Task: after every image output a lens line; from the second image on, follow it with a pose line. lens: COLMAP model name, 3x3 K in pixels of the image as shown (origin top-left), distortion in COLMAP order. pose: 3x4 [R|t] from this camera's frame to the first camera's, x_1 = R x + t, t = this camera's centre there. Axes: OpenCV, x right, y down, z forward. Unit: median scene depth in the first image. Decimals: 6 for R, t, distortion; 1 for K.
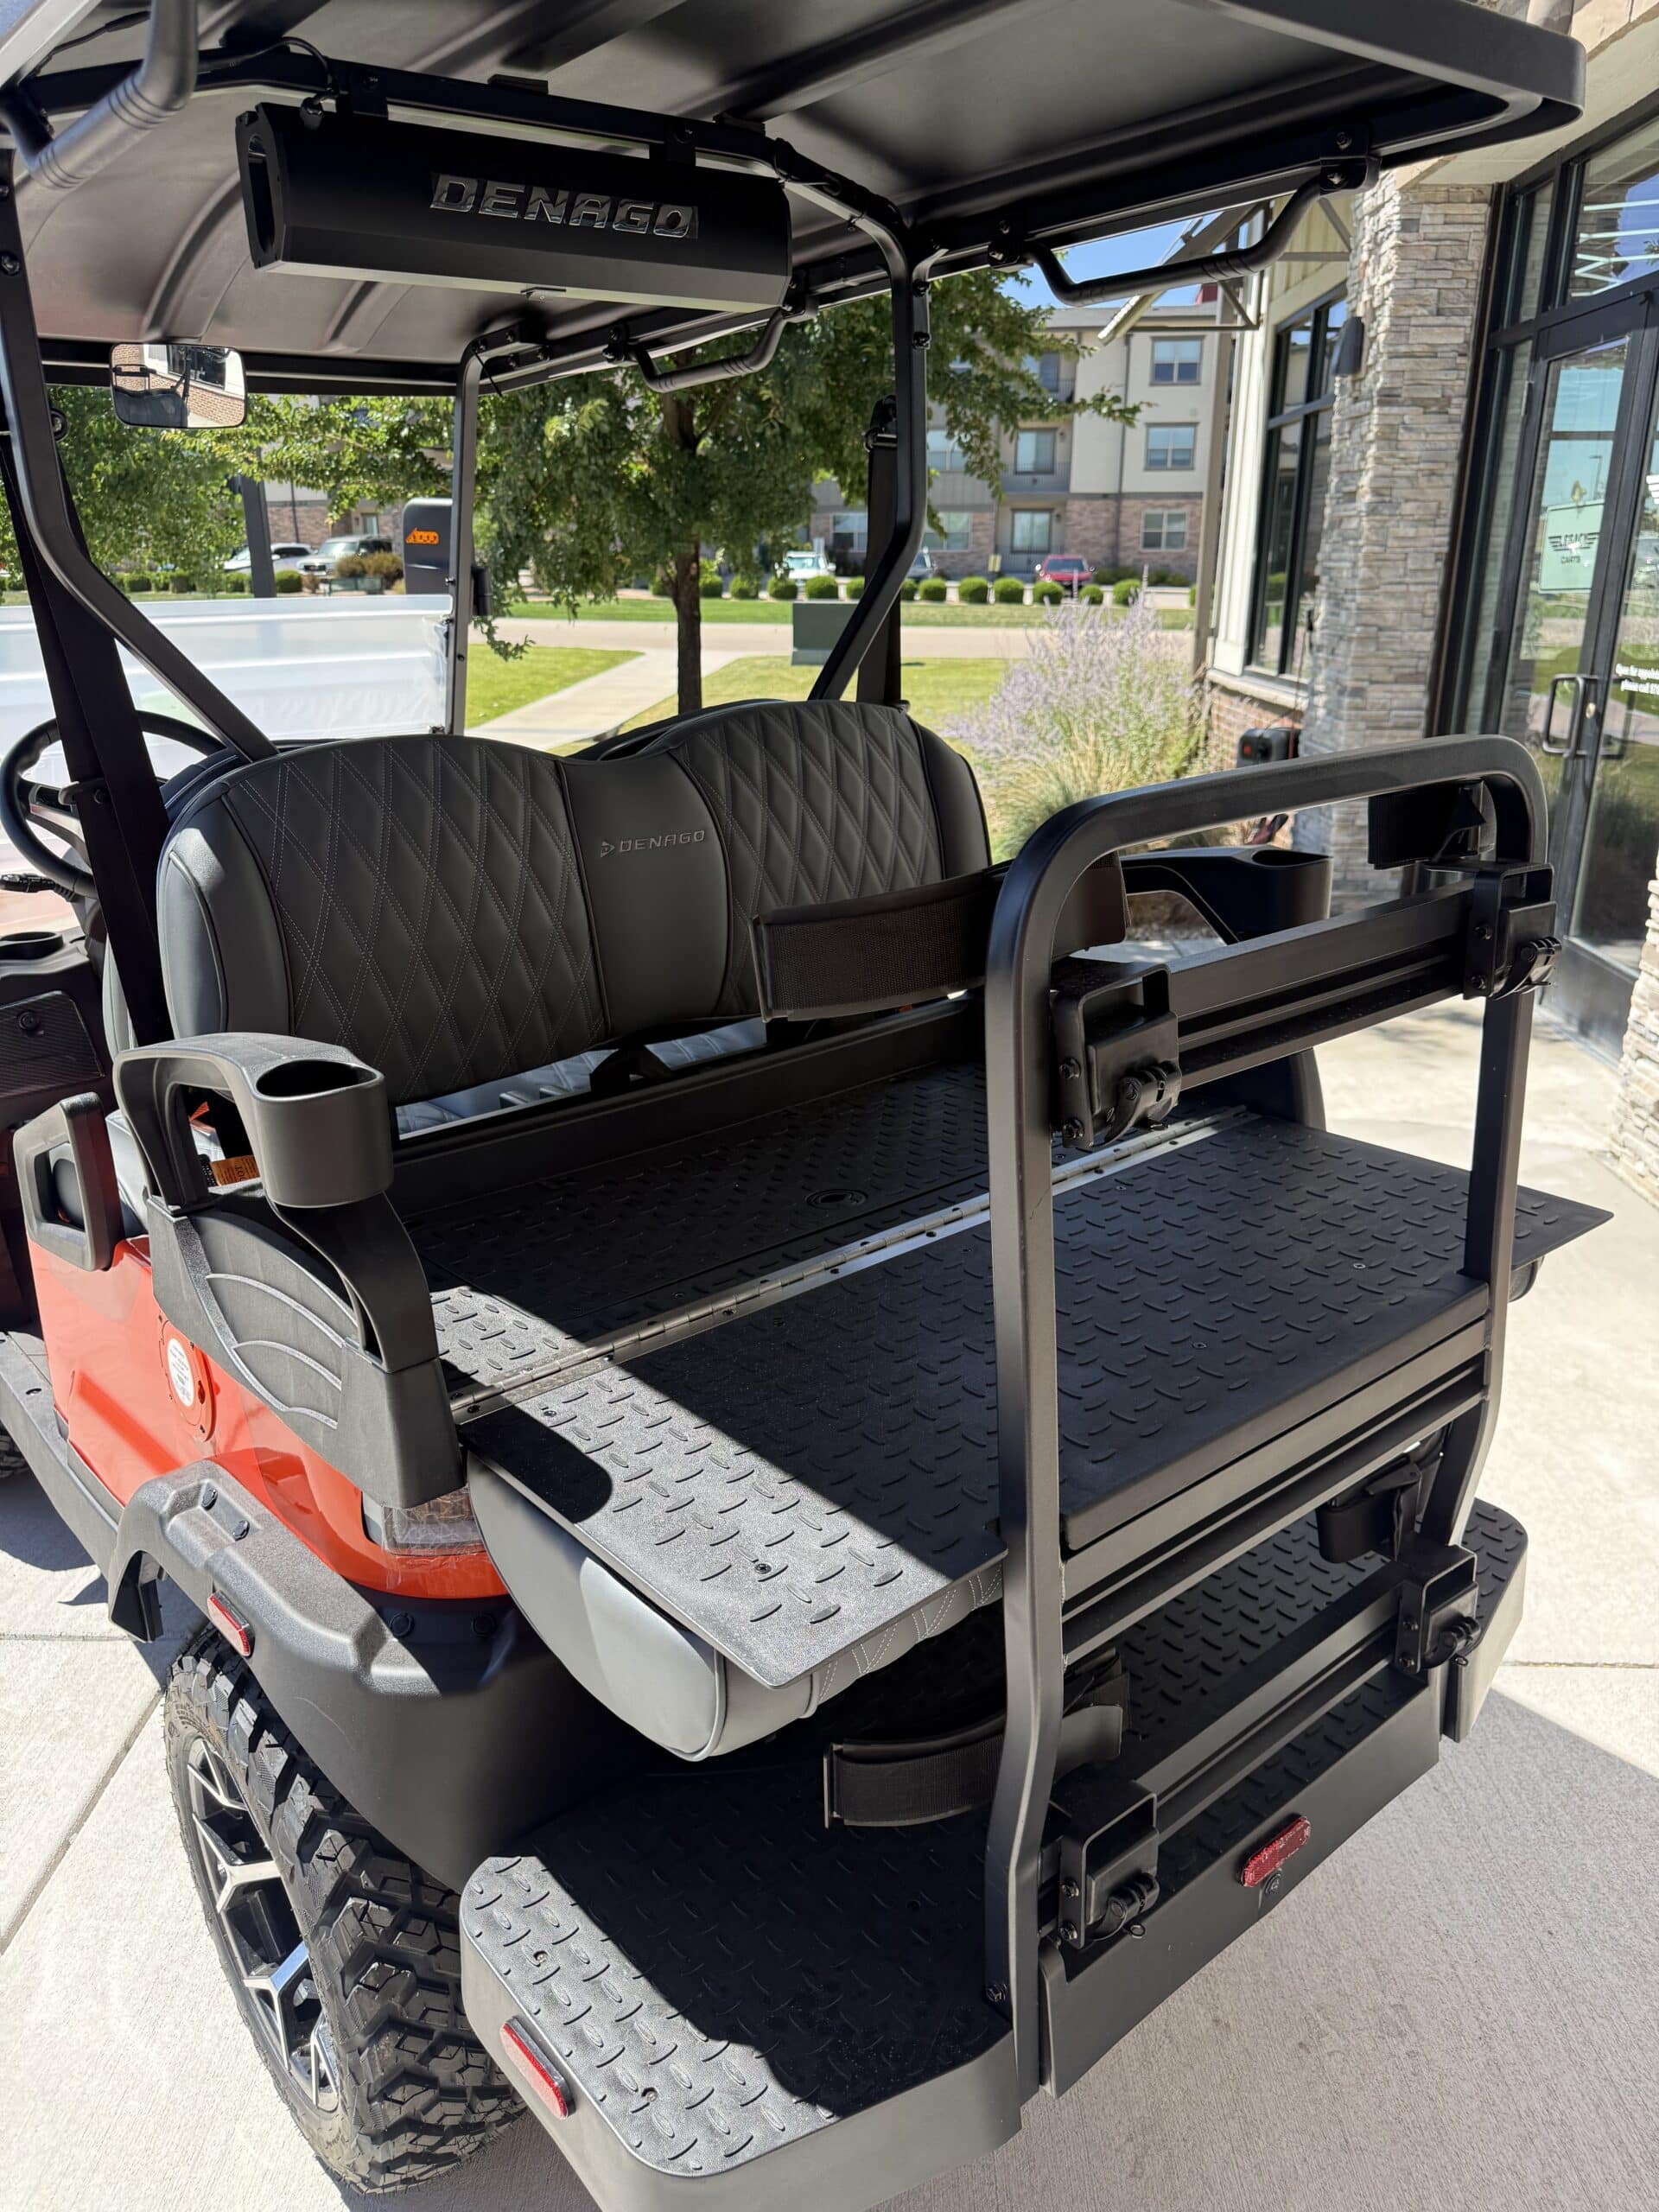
lens RADIAL K [[1577.1, 0, 829.9], [0, 1577.1, 1112.0], [0, 0, 1]] dist [-0.010305, 0.000433]
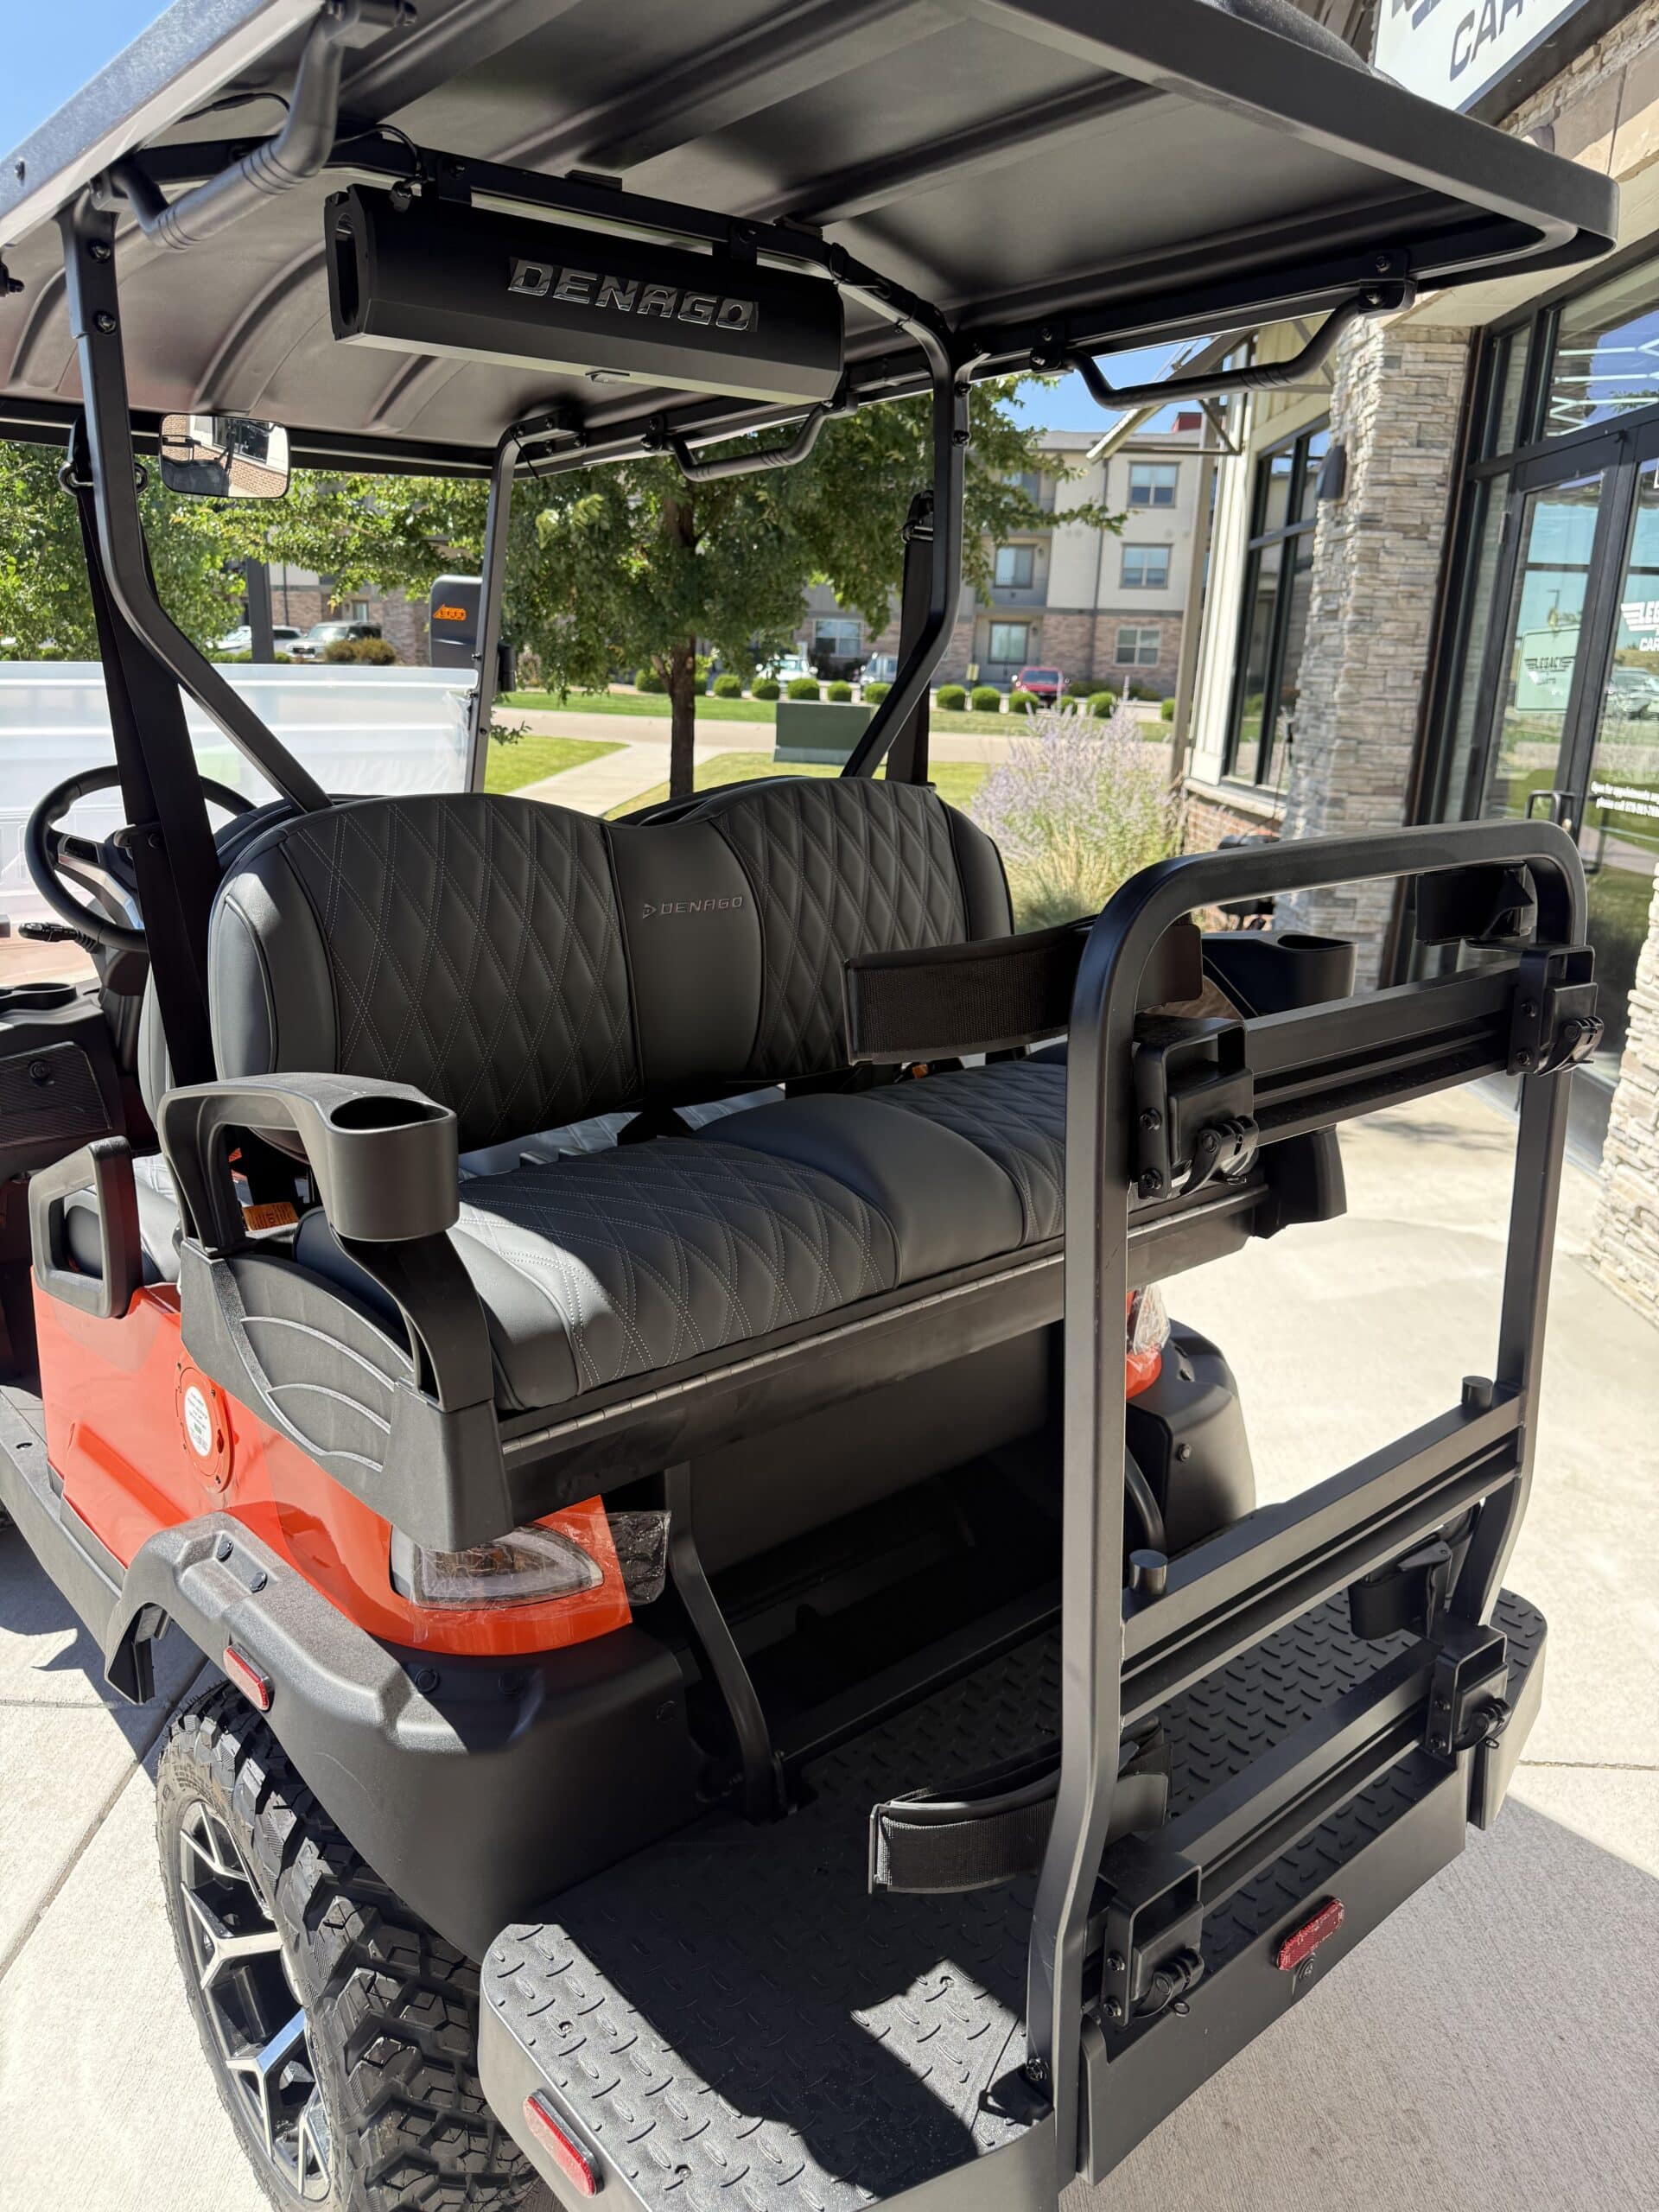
lens RADIAL K [[1573.9, 0, 829.5], [0, 1573.9, 1106.0], [0, 0, 1]] dist [-0.004013, -0.007399]
pose [[0.999340, 0.030071, 0.020356, -0.039722], [-0.028734, 0.997595, -0.063079, 0.017664], [-0.022204, 0.062452, 0.997801, -0.004880]]
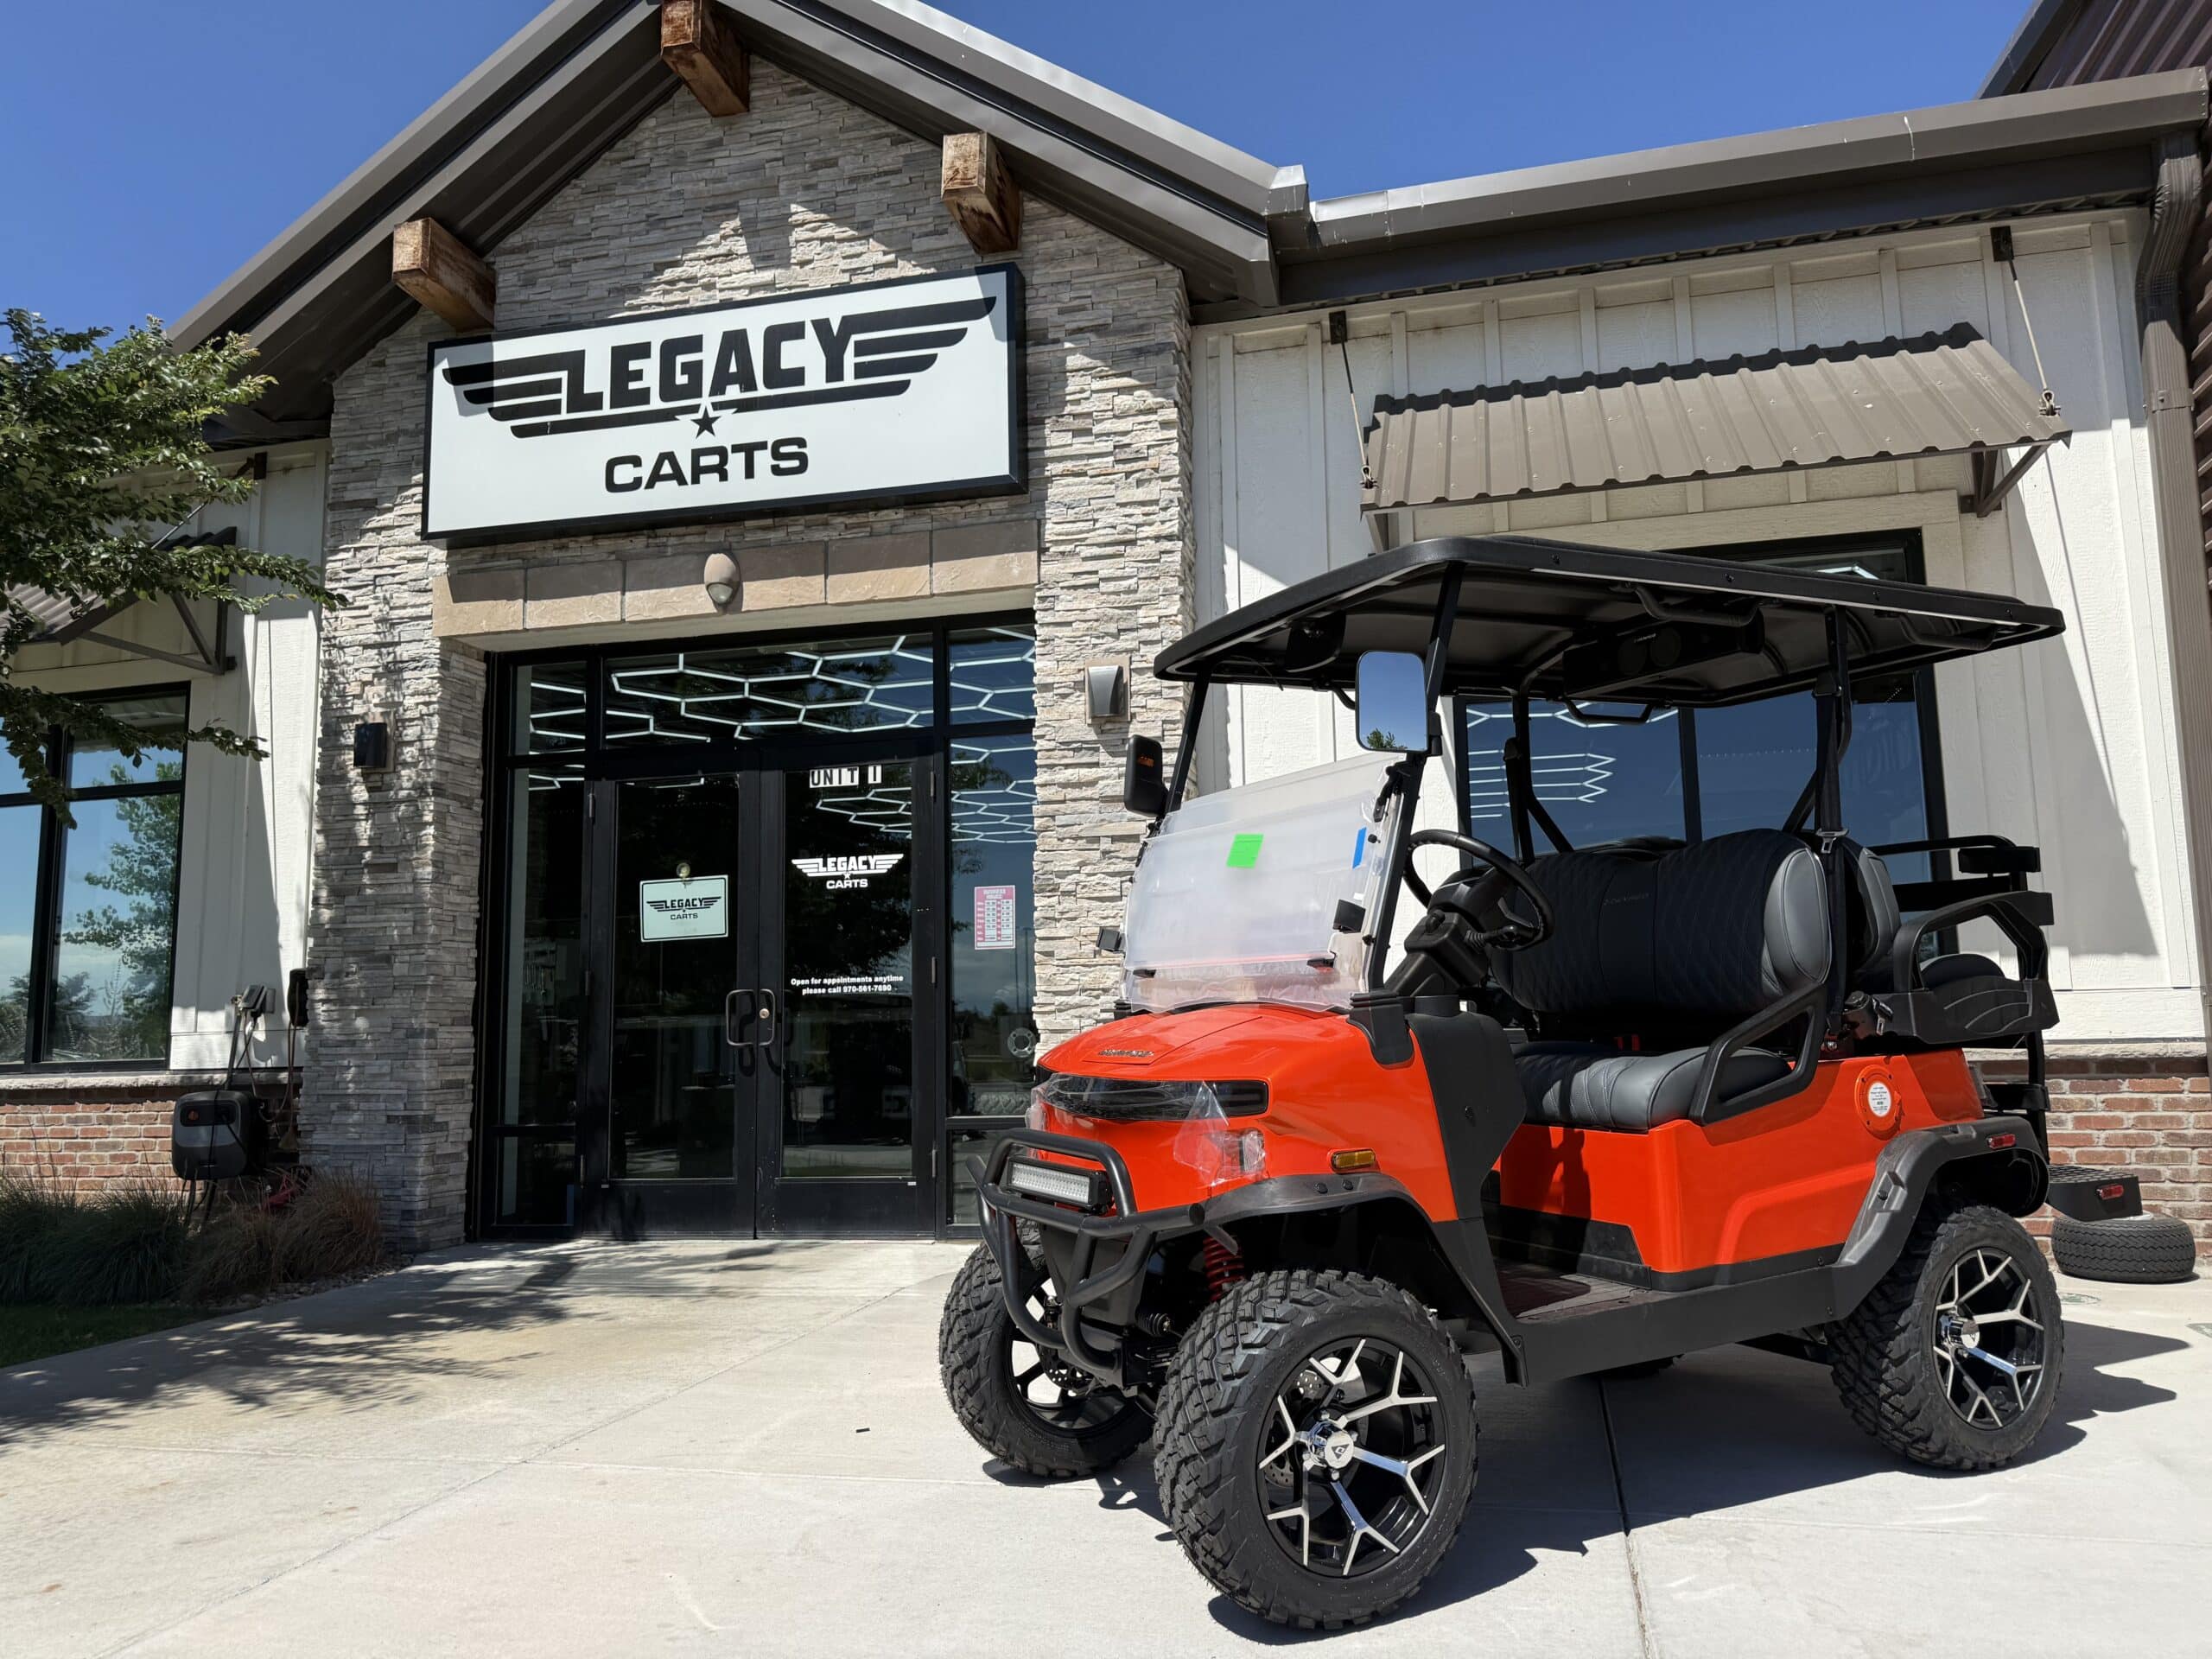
lens RADIAL K [[1557.3, 0, 1116.8], [0, 1557.3, 834.8], [0, 0, 1]] dist [0.055703, -0.099798]
pose [[0.200898, 0.117961, 0.972484, -2.699448], [0.344868, 0.920656, -0.182918, -0.120080], [-0.916900, 0.372127, 0.144276, 1.456682]]
